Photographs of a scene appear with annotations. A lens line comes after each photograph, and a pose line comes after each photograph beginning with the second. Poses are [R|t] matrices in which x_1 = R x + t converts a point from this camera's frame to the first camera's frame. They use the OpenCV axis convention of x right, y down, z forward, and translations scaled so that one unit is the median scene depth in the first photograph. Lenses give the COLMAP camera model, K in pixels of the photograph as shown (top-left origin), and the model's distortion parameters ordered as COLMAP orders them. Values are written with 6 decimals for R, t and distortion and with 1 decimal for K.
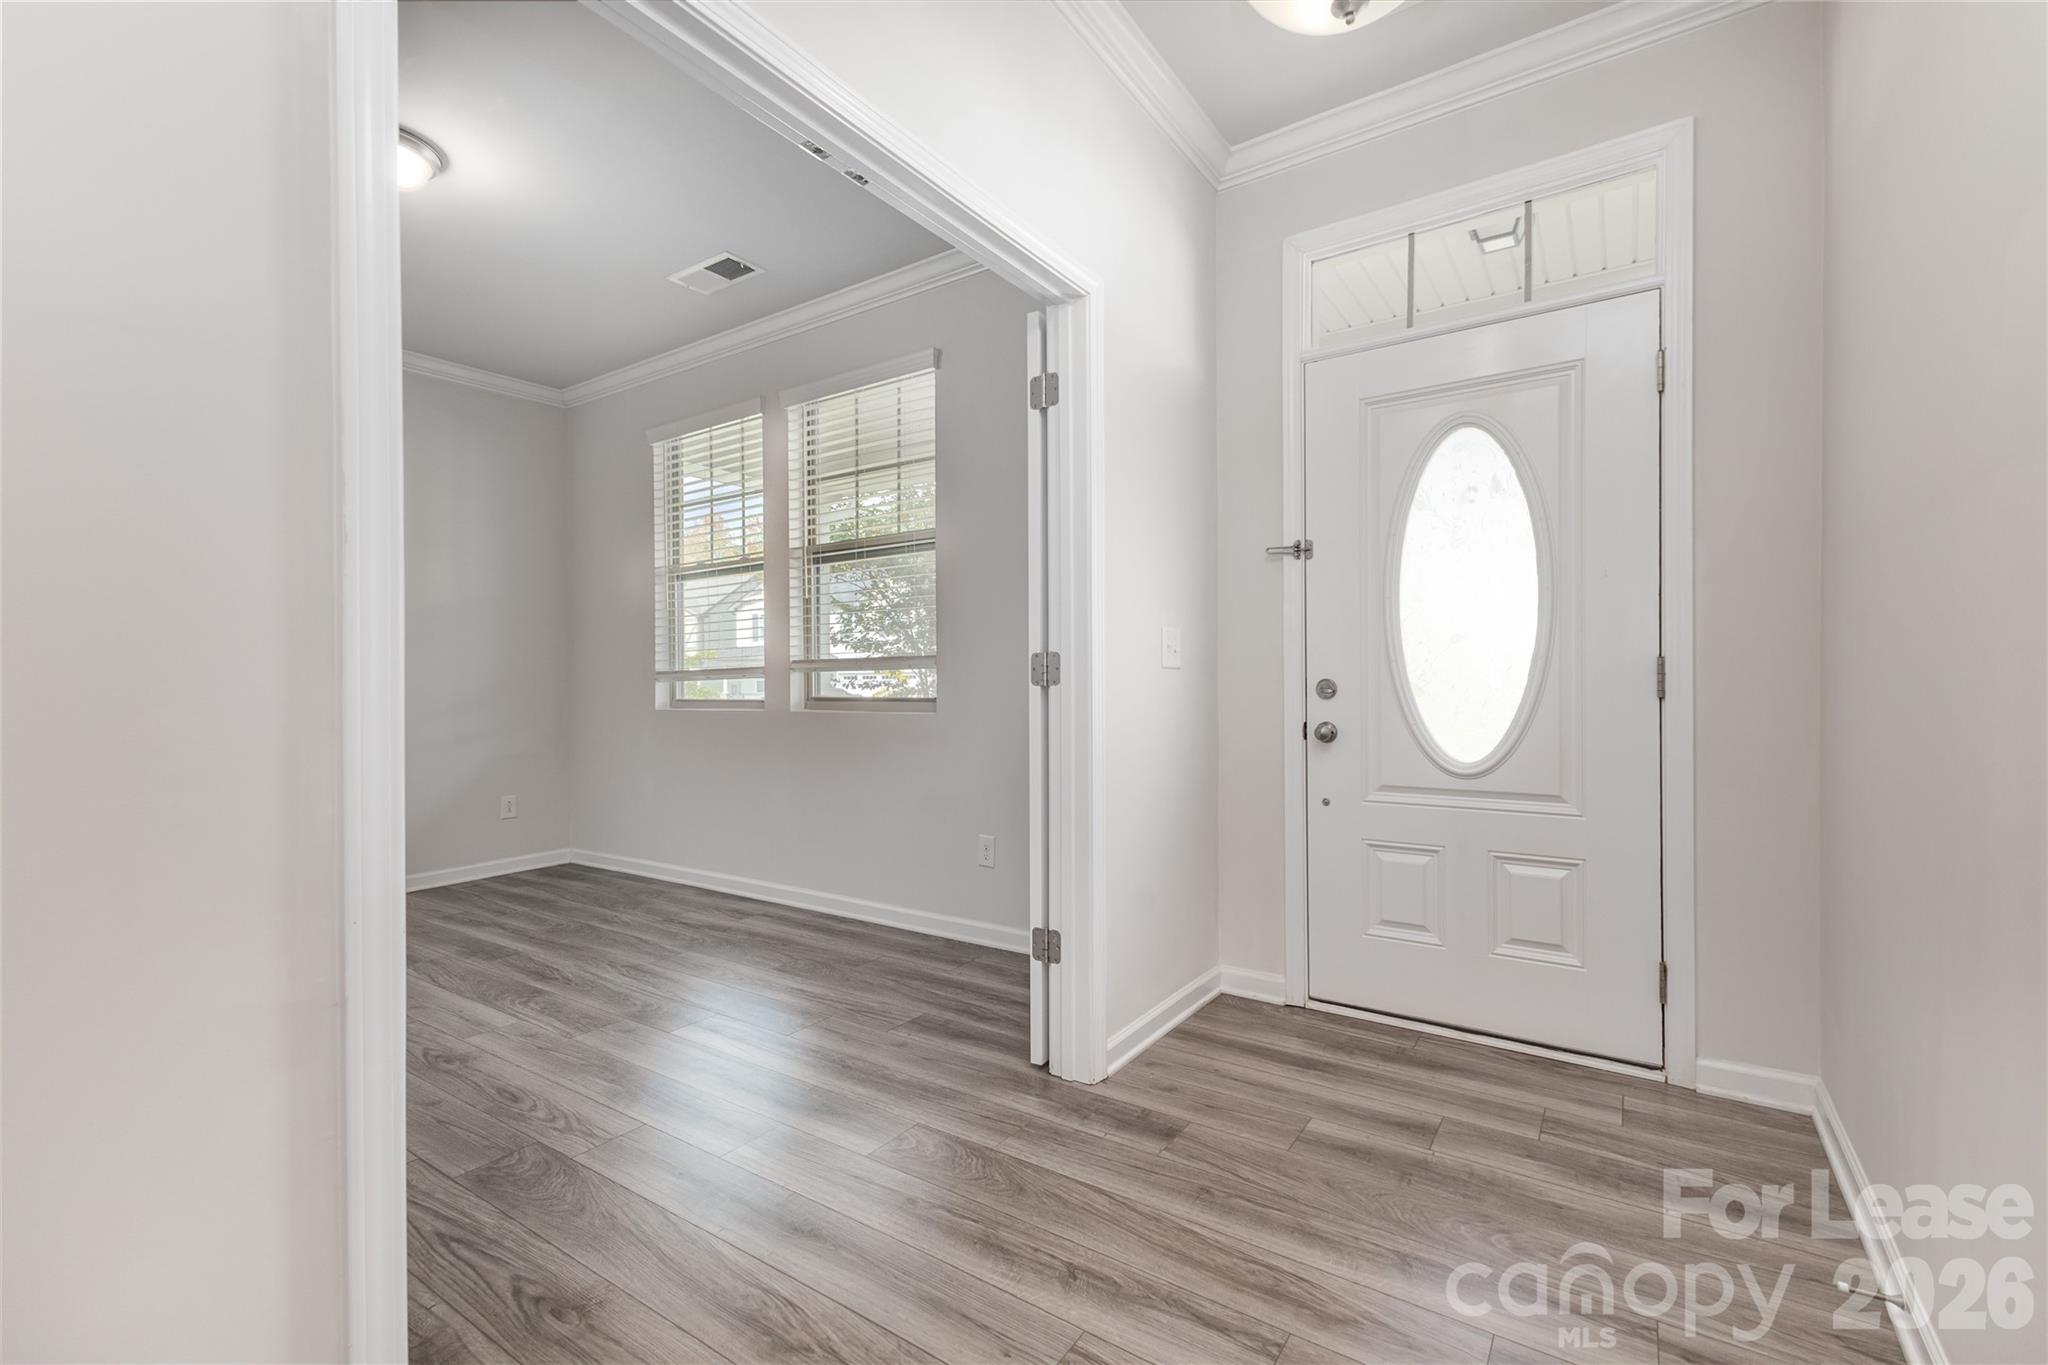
lens RADIAL K [[908.1, 0, 1051.1], [0, 908.1, 677.9], [0, 0, 1]] dist [0.007209, 0.001523]
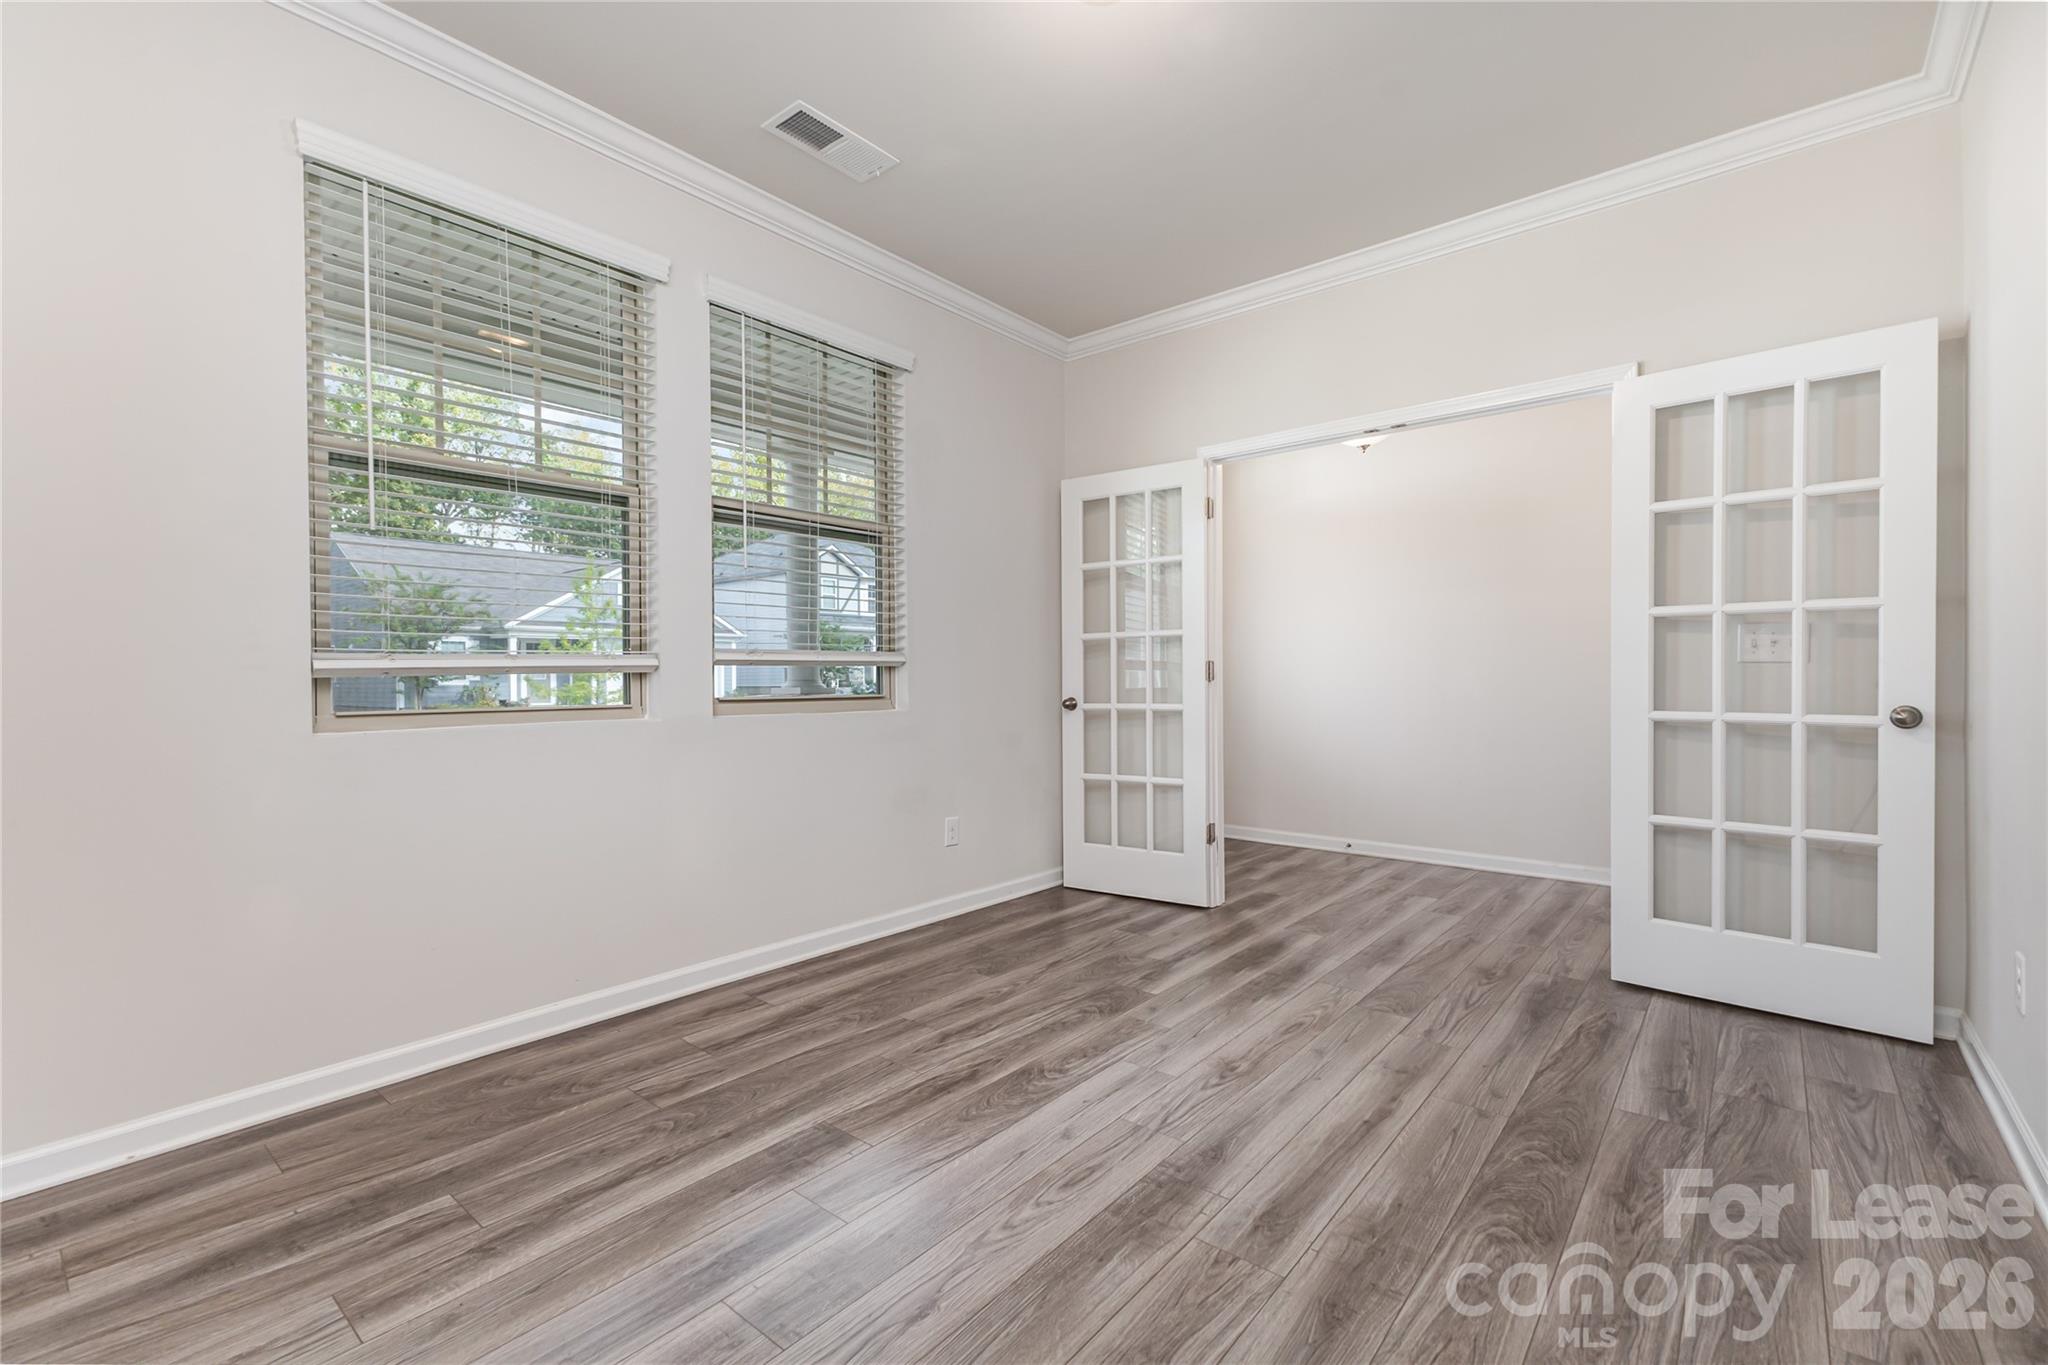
lens RADIAL K [[908.1, 0, 1031.5], [0, 908.1, 671.2], [0, 0, 1]] dist [0.007209, 0.001523]
pose [[0.079681, 0.018811, 0.996643, -1.164025], [0.005340, 0.999800, -0.019297, 0.017779], [-0.996806, 0.006859, 0.079565, 0.810056]]
